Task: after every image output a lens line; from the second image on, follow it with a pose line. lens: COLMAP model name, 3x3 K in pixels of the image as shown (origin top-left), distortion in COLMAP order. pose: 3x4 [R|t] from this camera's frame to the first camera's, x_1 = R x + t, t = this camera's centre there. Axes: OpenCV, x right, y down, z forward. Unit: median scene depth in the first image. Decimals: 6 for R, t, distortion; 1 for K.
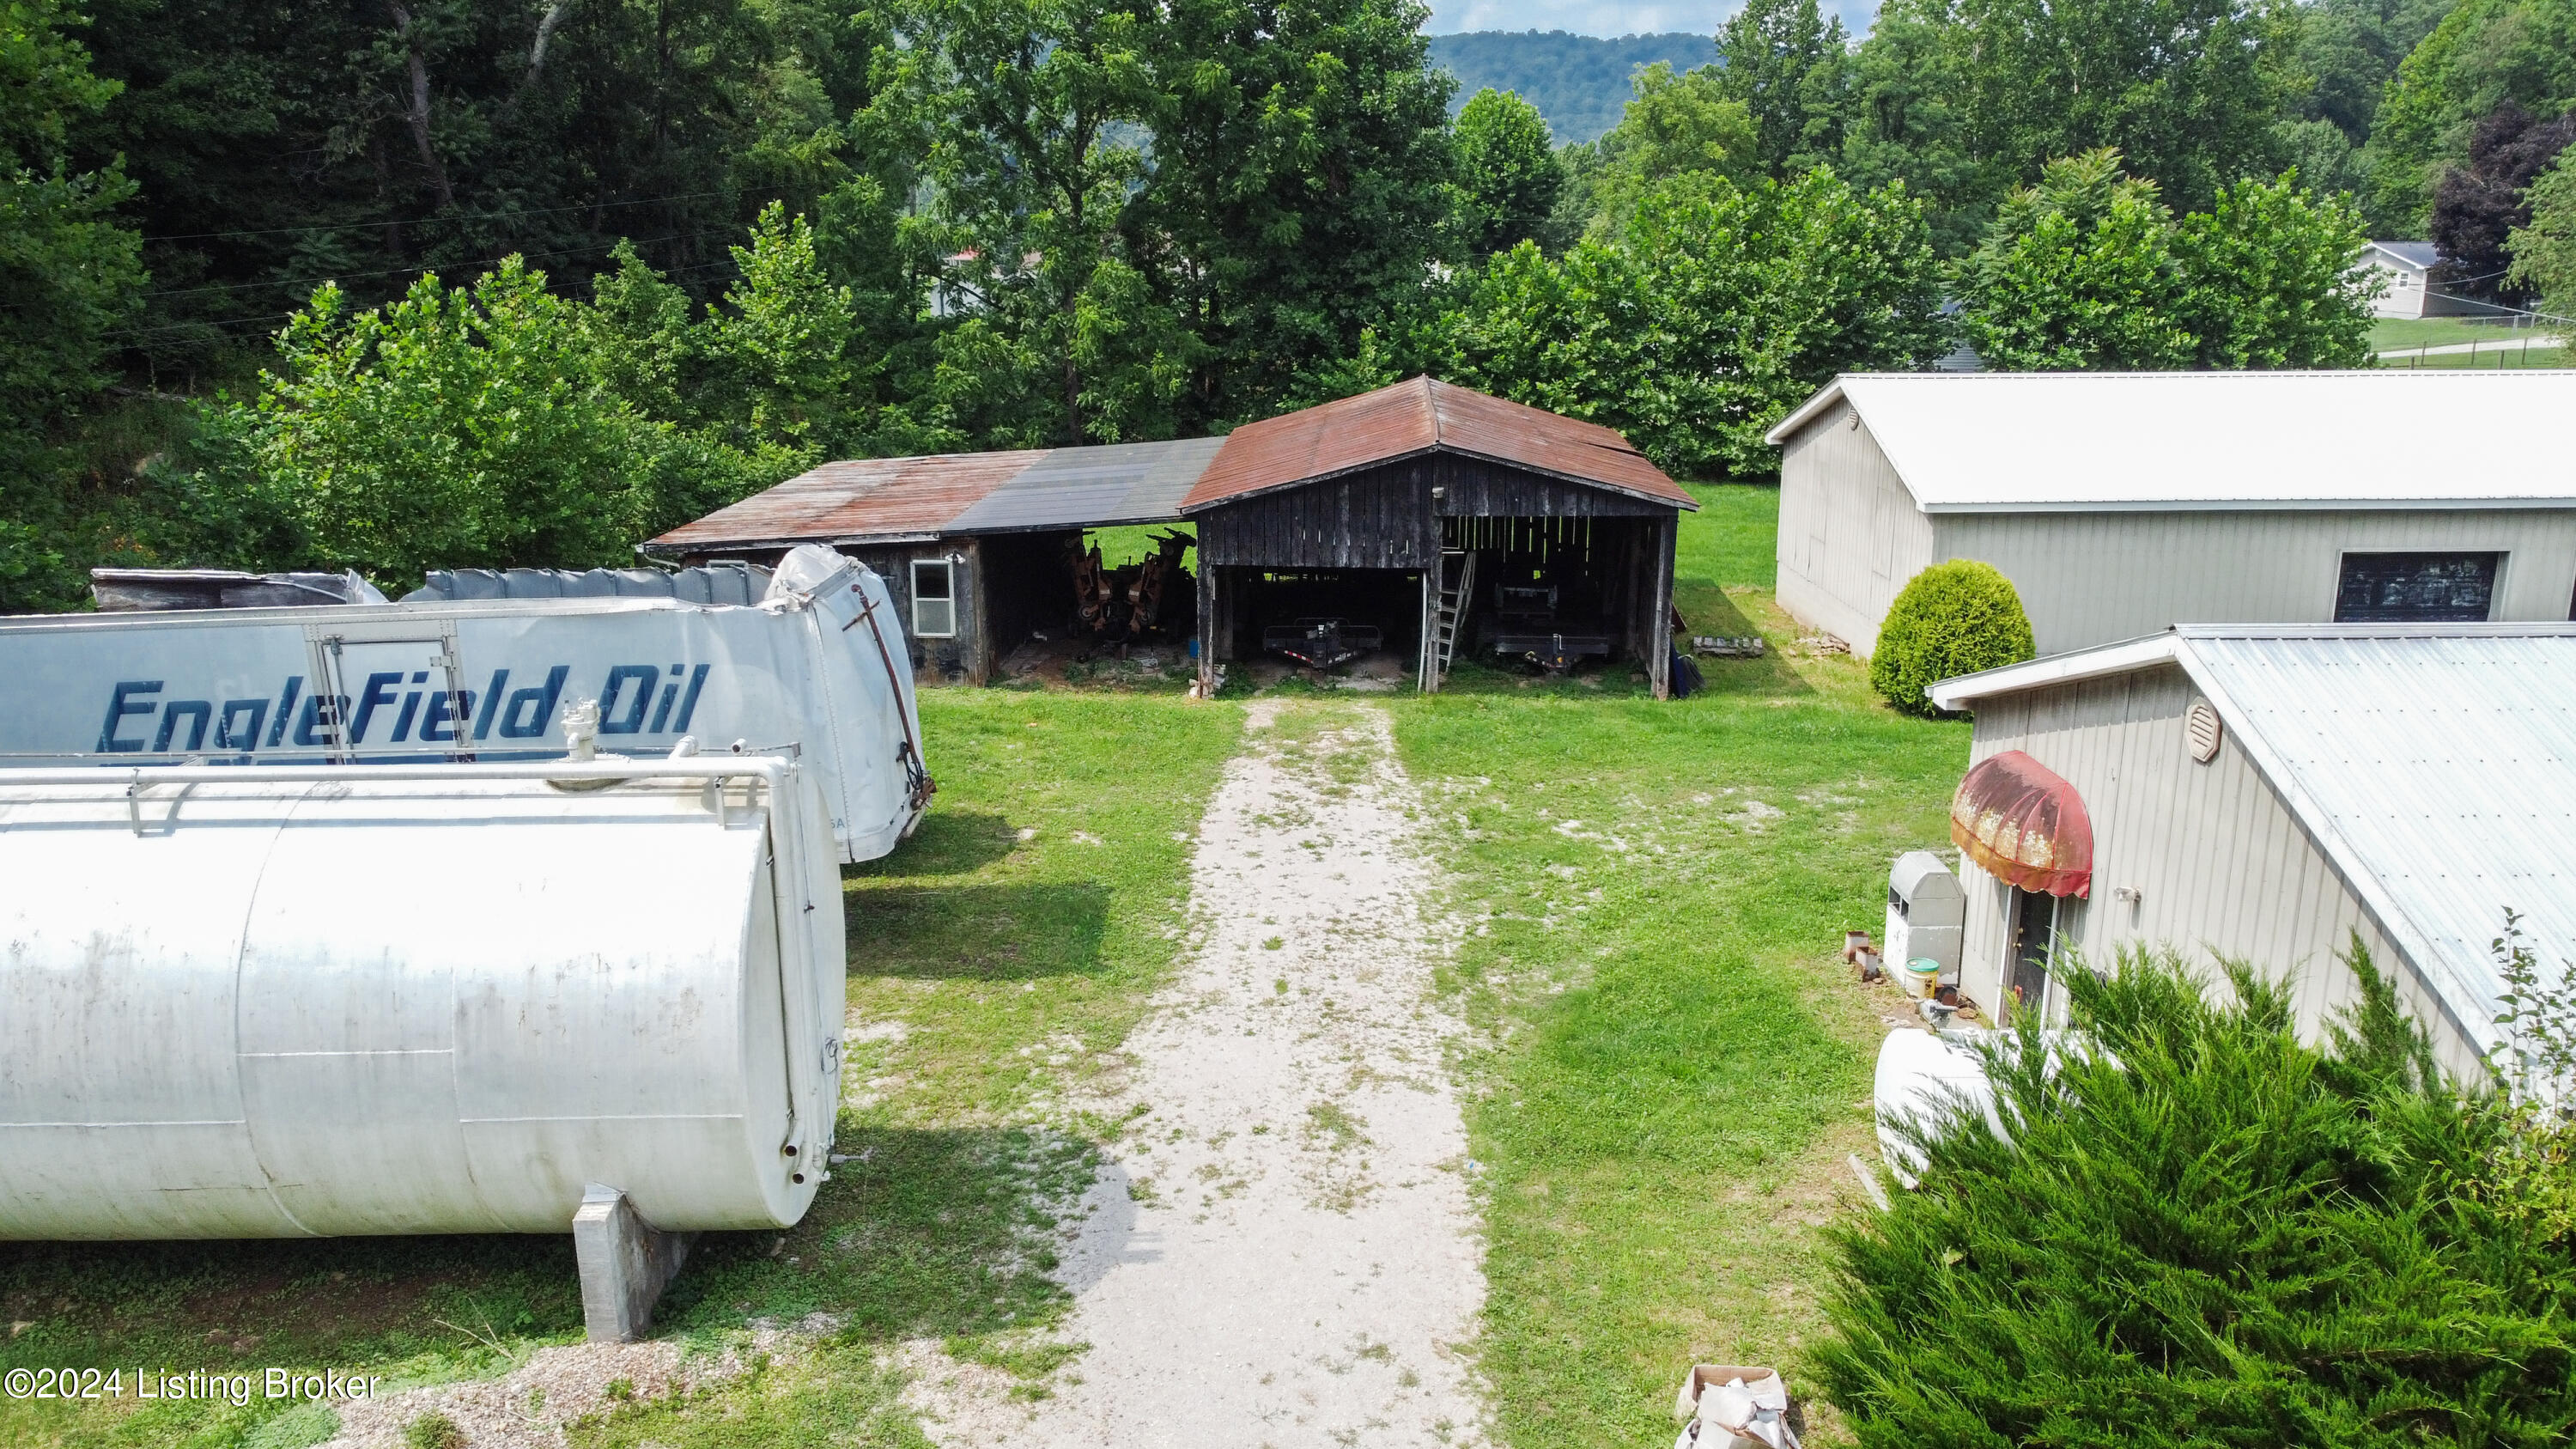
lens RADIAL K [[1897.0, 0, 1288.0], [0, 1897.0, 724.5], [0, 0, 1]] dist [0.003388, -0.001366]
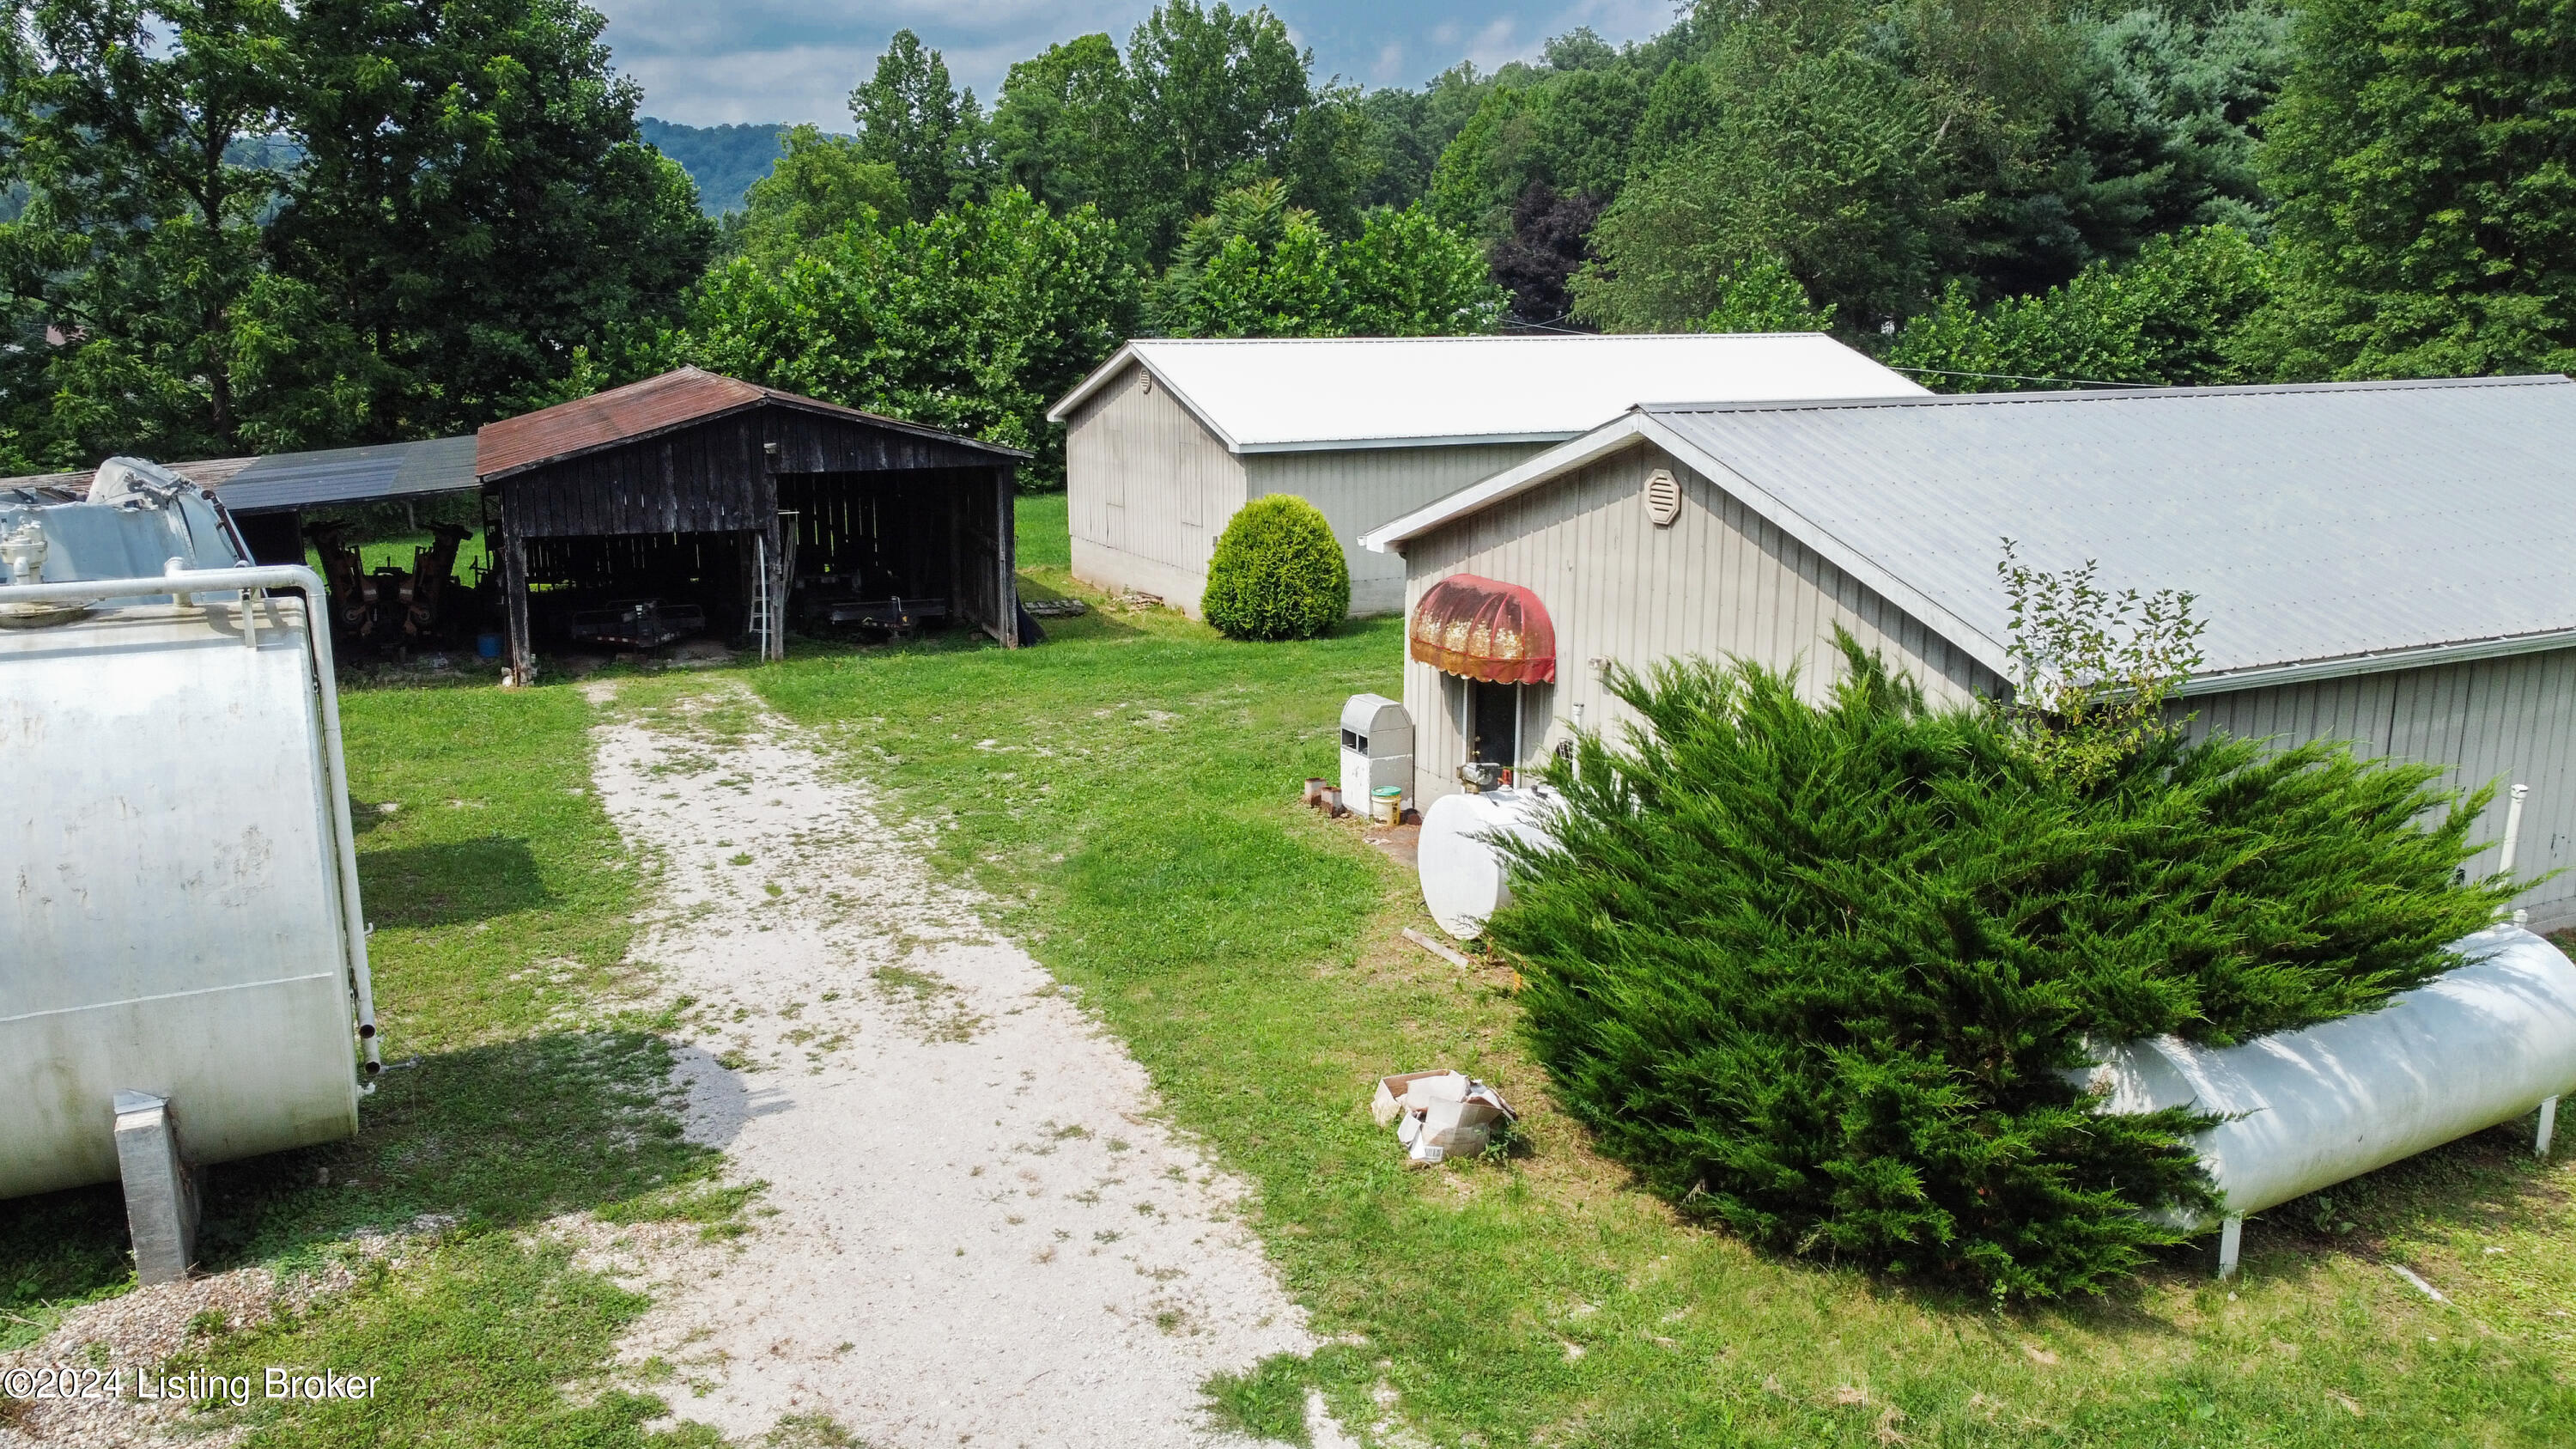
lens RADIAL K [[1907.5, 0, 1288.0], [0, 1907.5, 724.5], [0, 0, 1]] dist [-0.018748, -0.002289]
pose [[0.909124, -0.088958, 0.406915, -0.091496], [0.102827, 0.994623, -0.012295, 0.058513], [-0.403633, 0.053019, 0.913383, 0.022636]]
